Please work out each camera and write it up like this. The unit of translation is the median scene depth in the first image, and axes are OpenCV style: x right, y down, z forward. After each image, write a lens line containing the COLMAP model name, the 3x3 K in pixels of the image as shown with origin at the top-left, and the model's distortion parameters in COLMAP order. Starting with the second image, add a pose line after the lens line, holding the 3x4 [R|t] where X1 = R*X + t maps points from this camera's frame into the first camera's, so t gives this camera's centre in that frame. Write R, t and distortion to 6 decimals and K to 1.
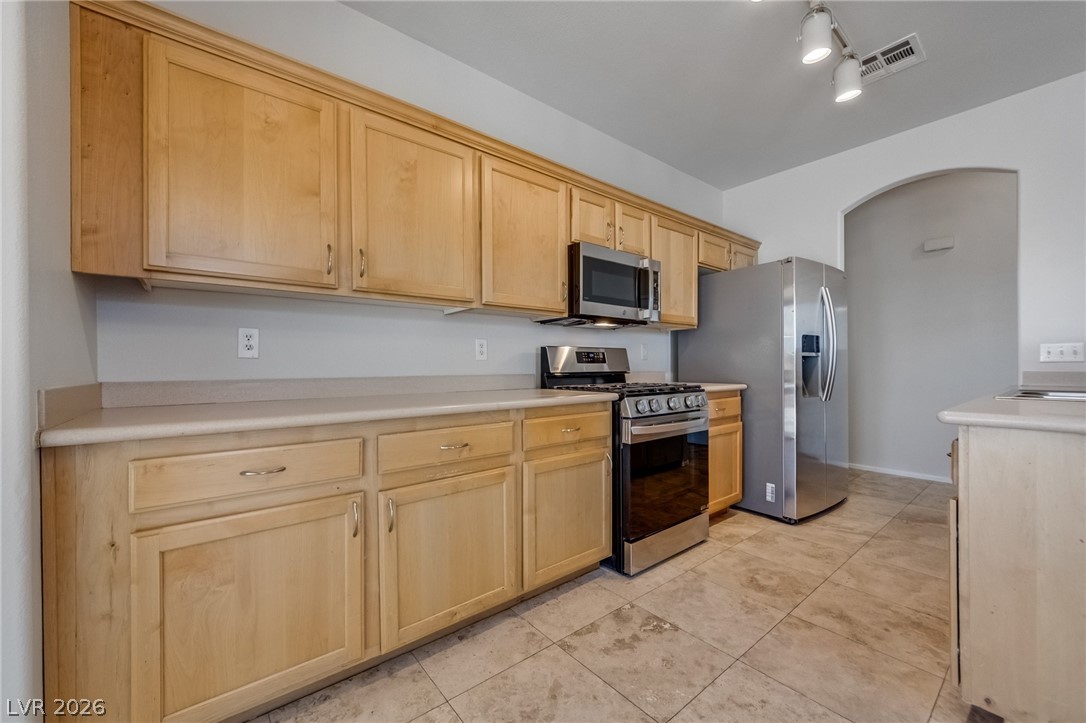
lens RADIAL K [[428.3, 0, 537.5], [0, 428.3, 365.4], [0, 0, 1]] dist [0.001471, -0.000020]
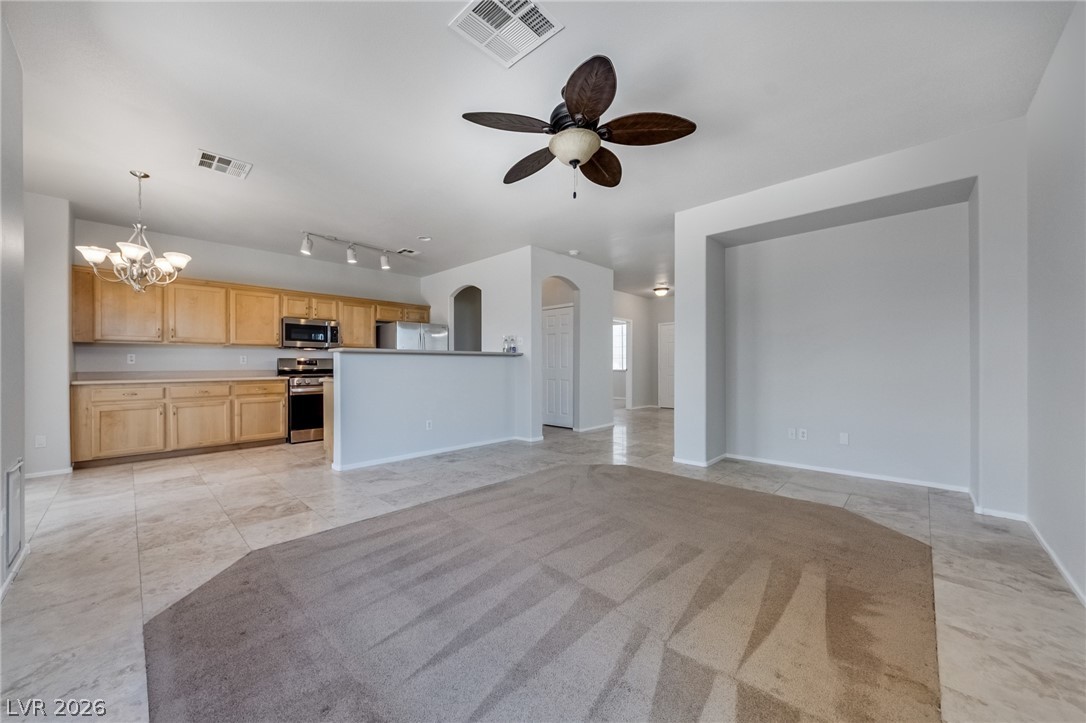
lens RADIAL K [[392.6, 0, 534.1], [0, 392.6, 363.4], [0, 0, 1]] dist [0.000357, -0.000171]
pose [[0.990579, 0.000088, 0.136940, 1.716158], [0.000722, 0.999983, -0.005865, -0.004686], [-0.136938, 0.005908, 0.990562, -2.072745]]
